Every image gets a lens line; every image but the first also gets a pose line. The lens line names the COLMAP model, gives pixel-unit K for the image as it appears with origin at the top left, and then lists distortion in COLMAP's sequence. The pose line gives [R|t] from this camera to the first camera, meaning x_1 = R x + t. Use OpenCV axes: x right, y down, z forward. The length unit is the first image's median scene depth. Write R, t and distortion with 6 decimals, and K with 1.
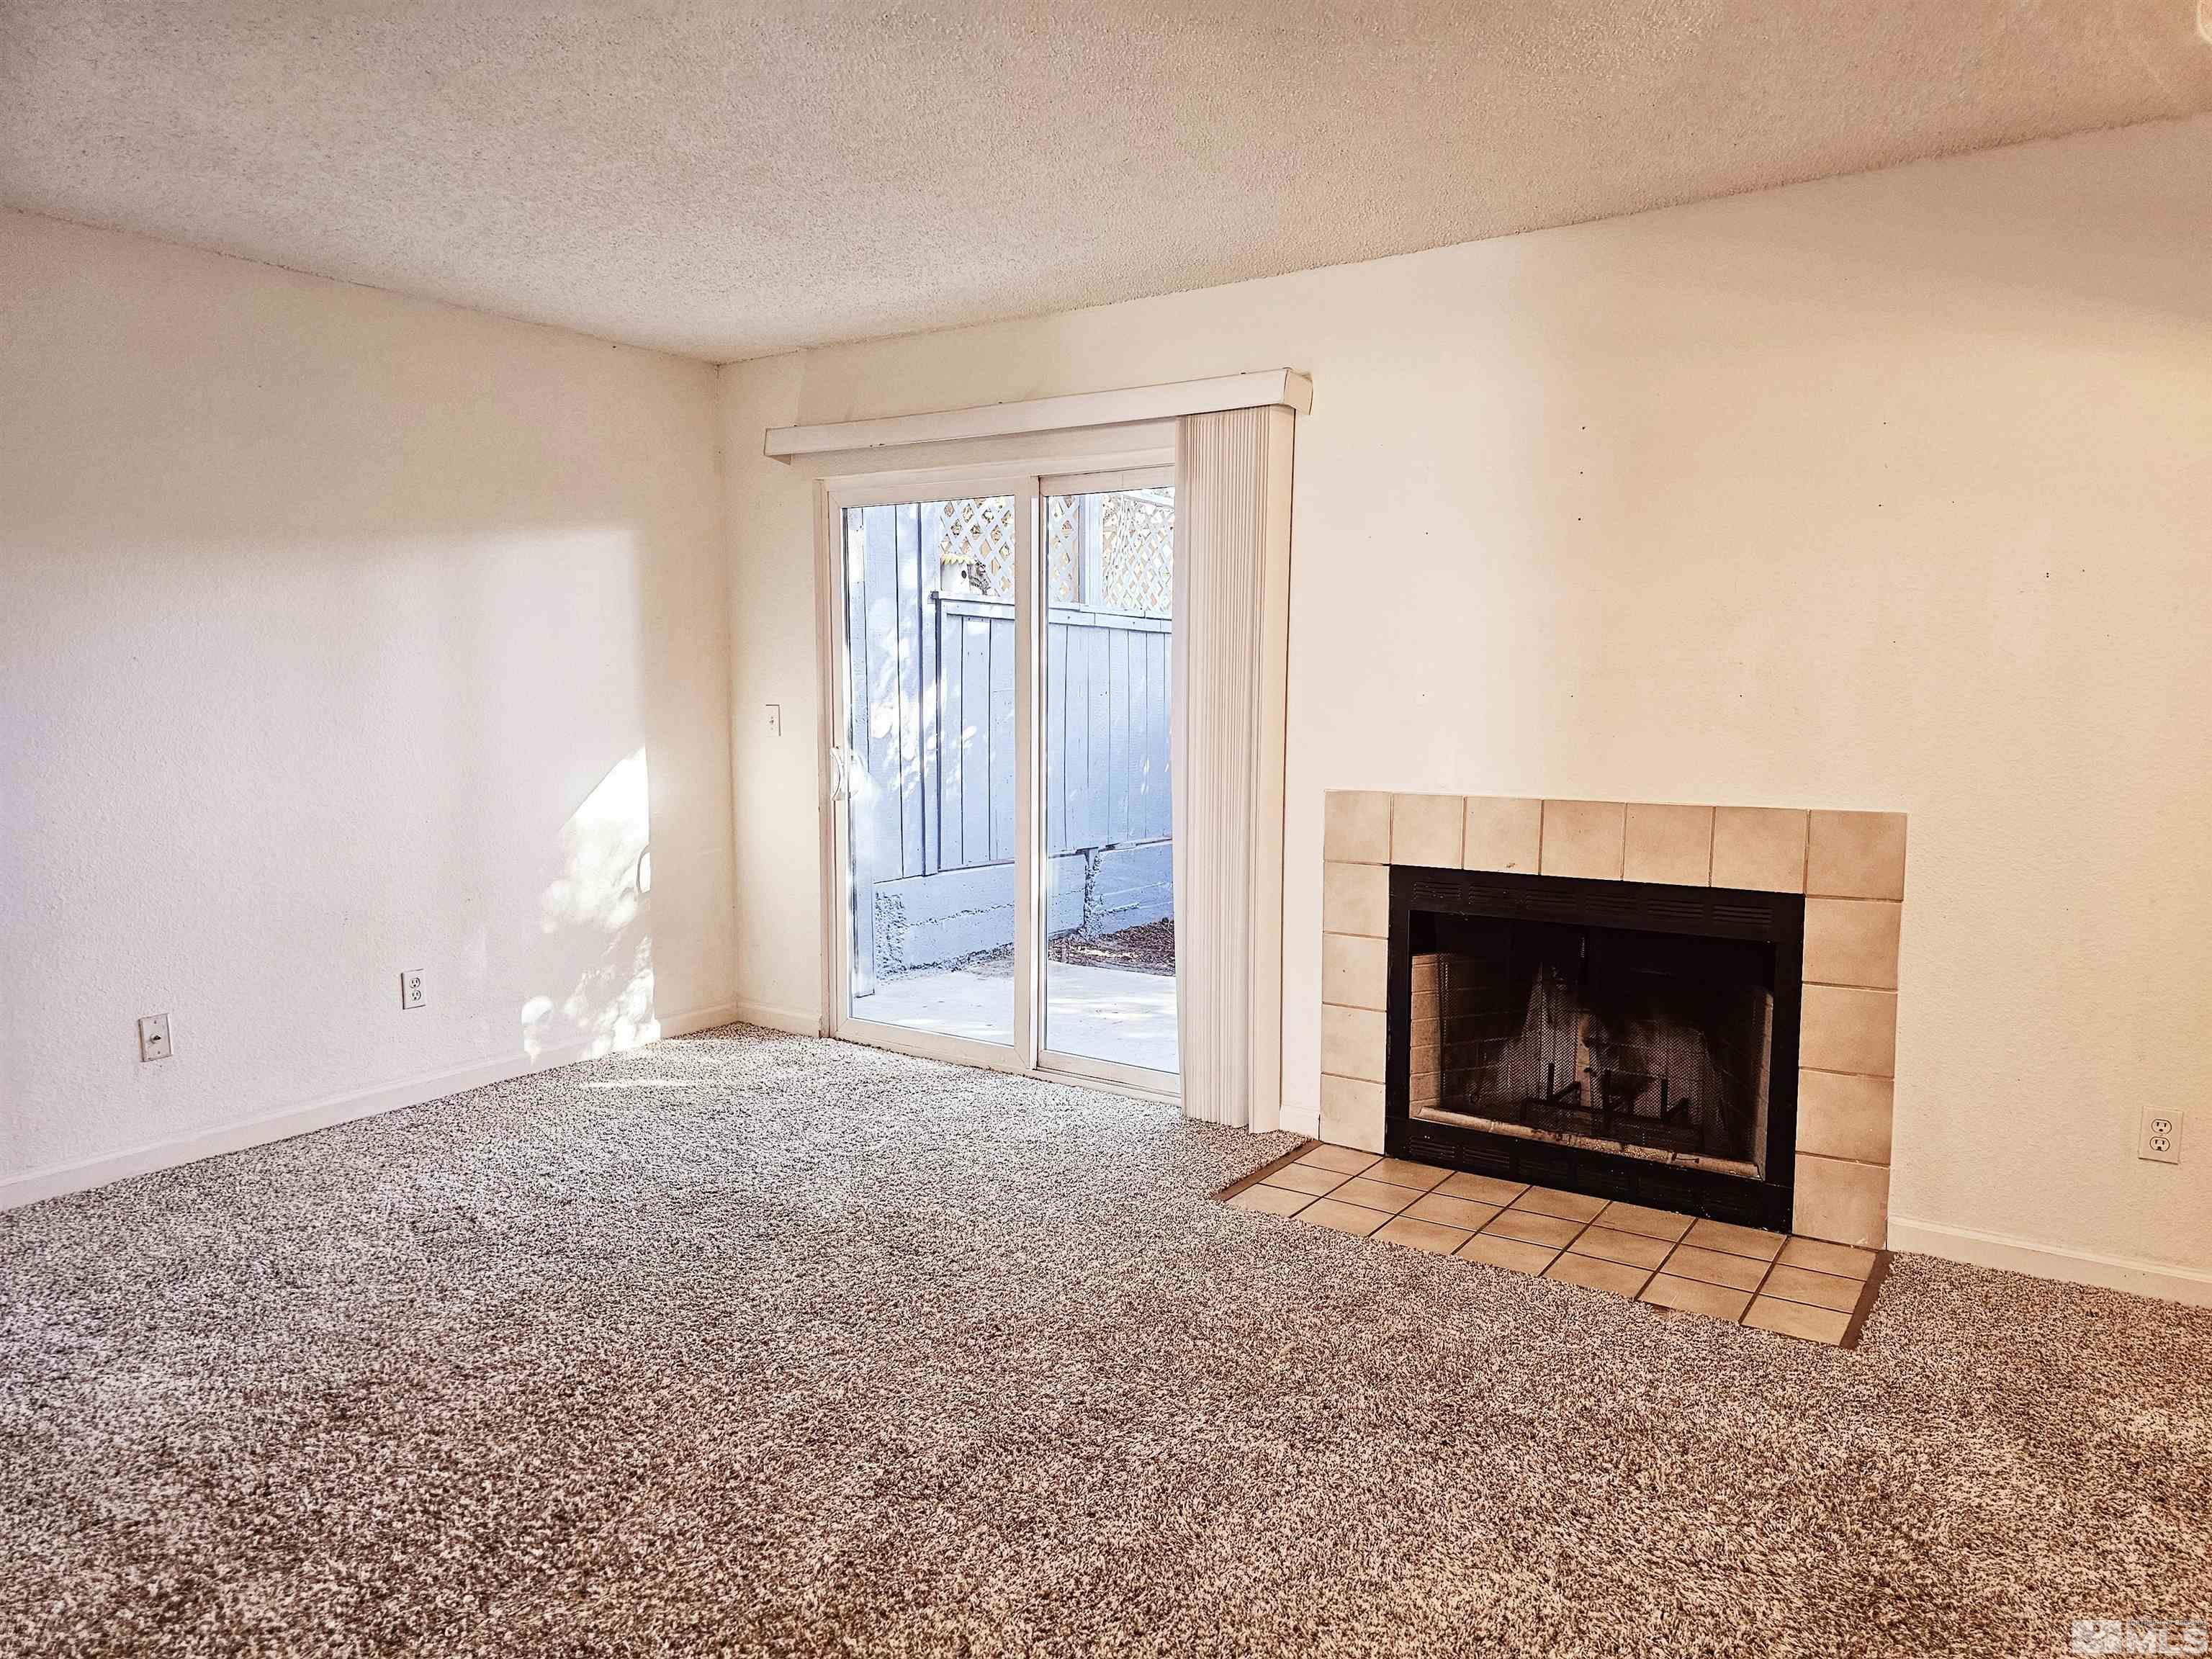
lens RADIAL K [[1481.6, 0, 1121.0], [0, 1481.6, 839.4], [0, 0, 1]] dist [0.064391, -0.029785]
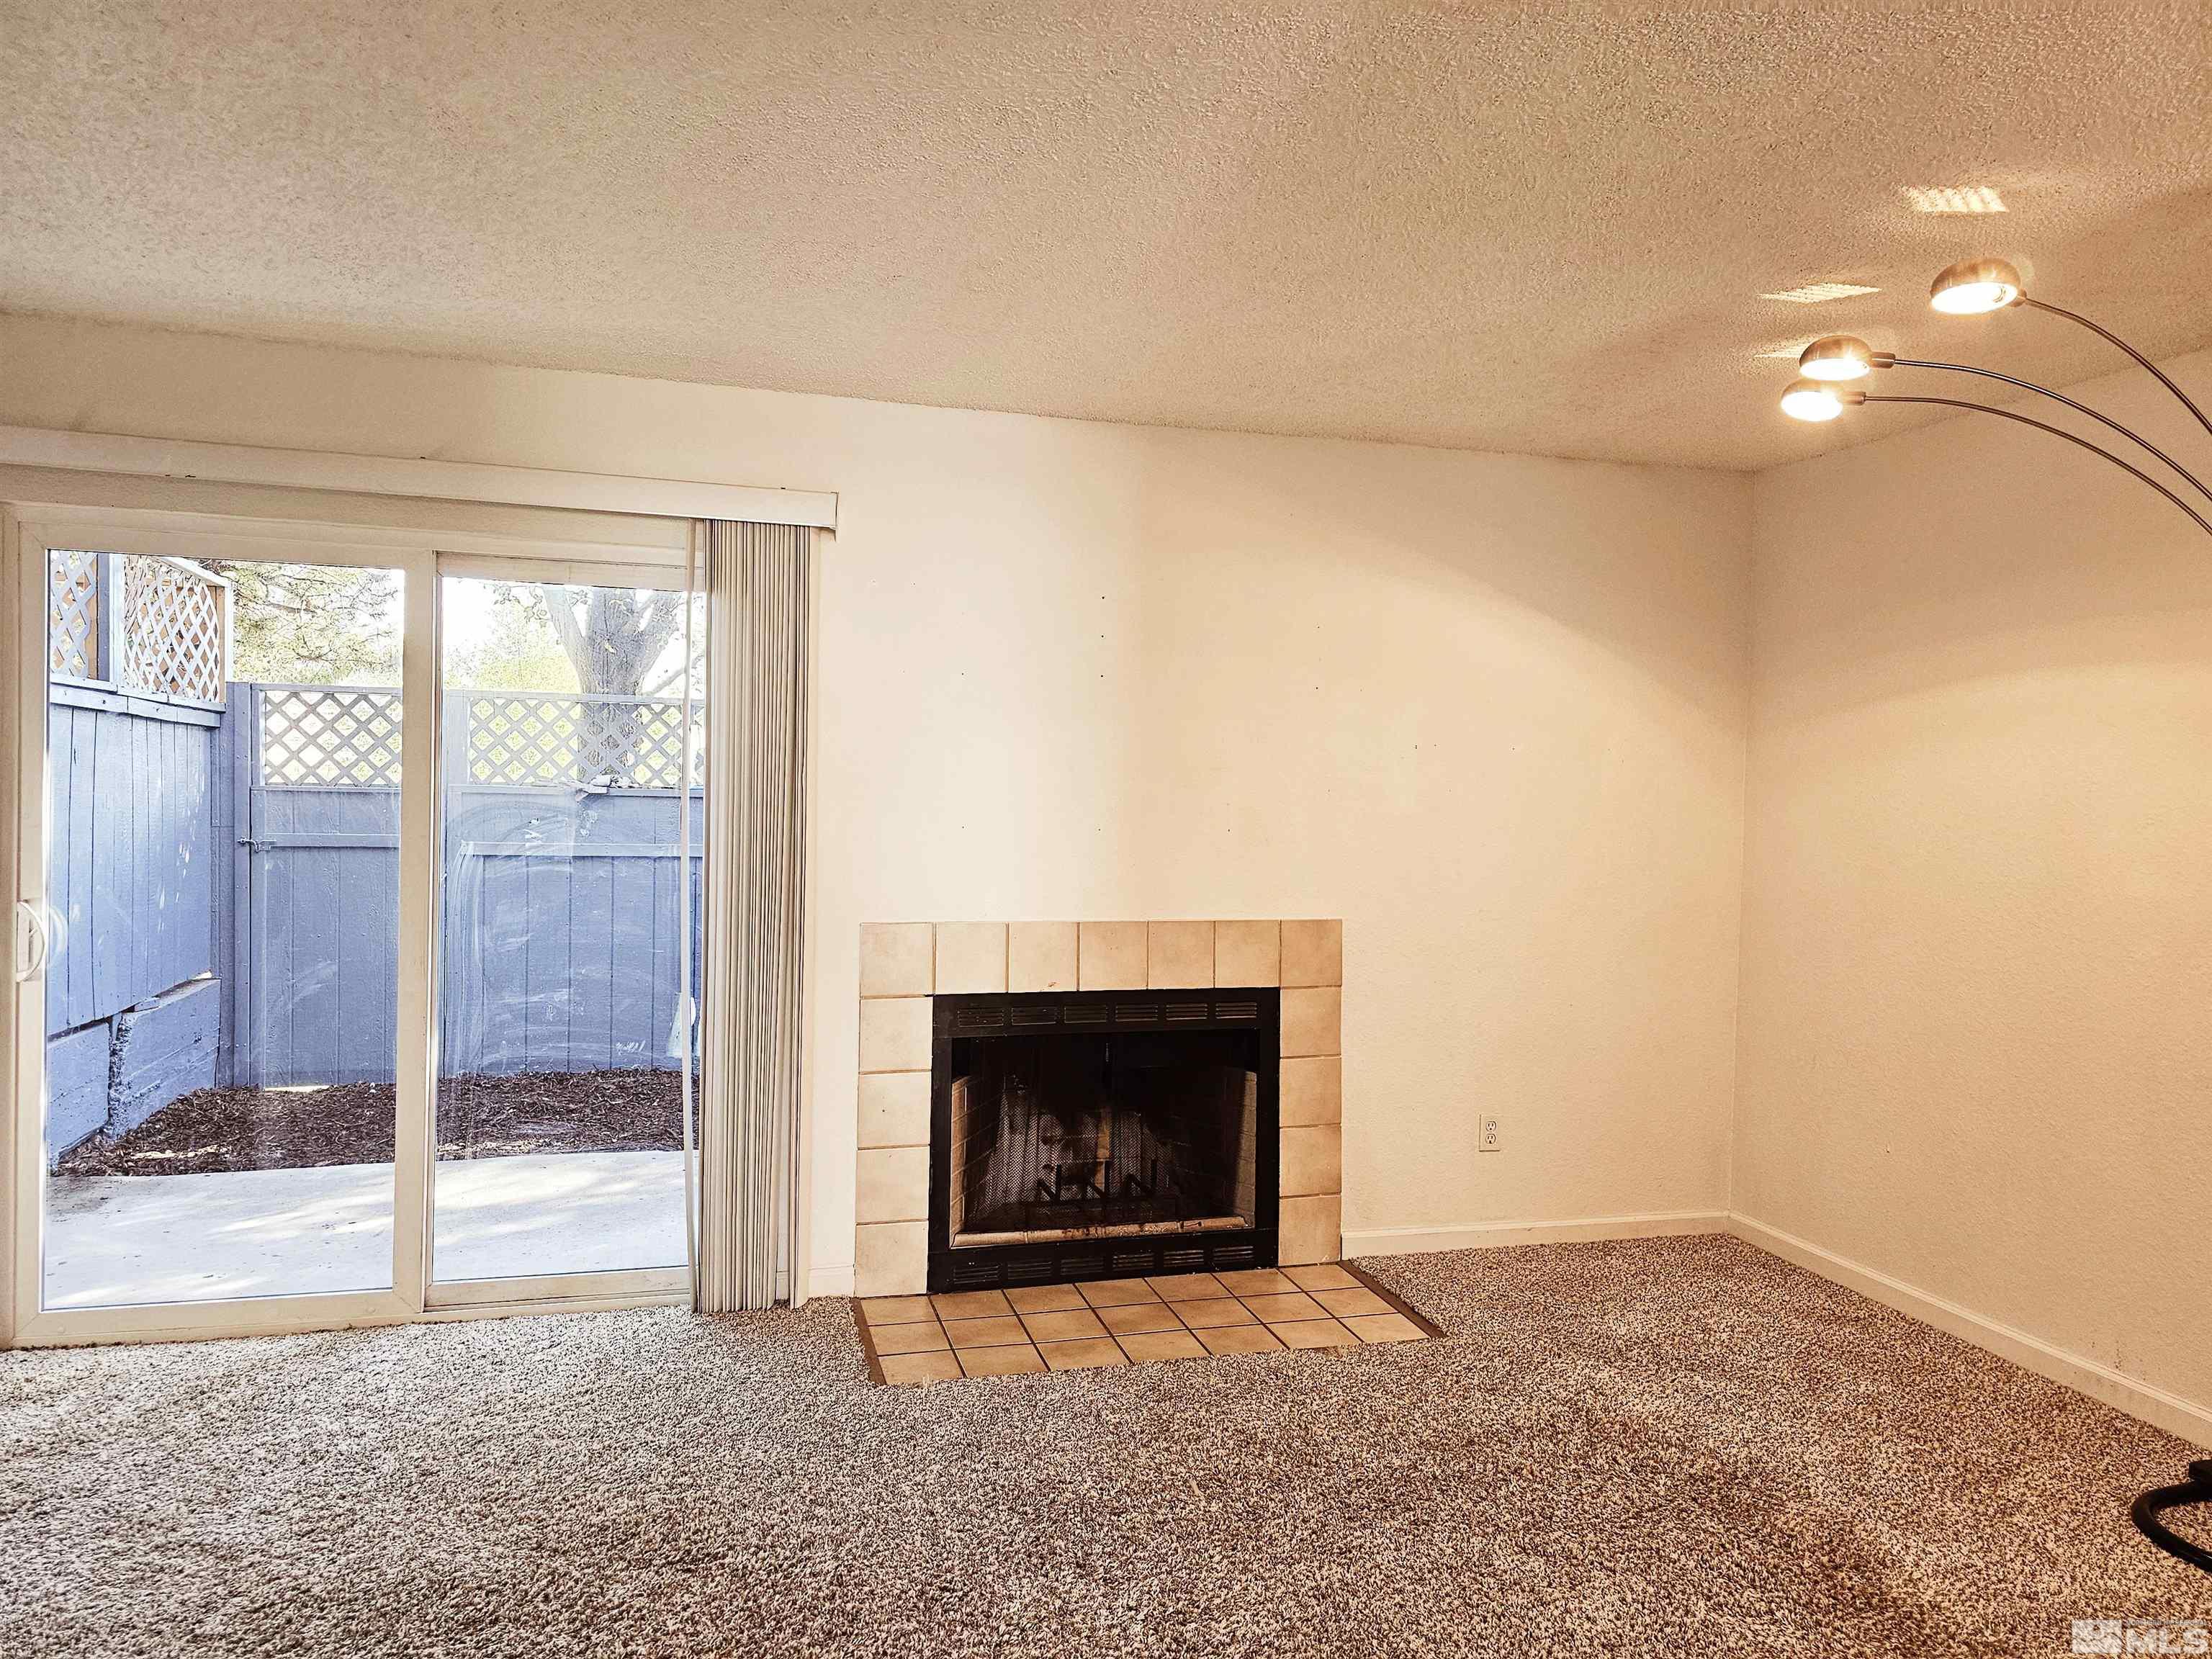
lens RADIAL K [[1481.6, 0, 1124.7], [0, 1481.6, 810.2], [0, 0, 1]] dist [0.064391, -0.029785]
pose [[0.653829, -0.003564, 0.756634, -0.520348], [0.061427, 0.996938, -0.048385, -0.053822], [-0.754145, 0.078113, 0.652046, 0.255075]]
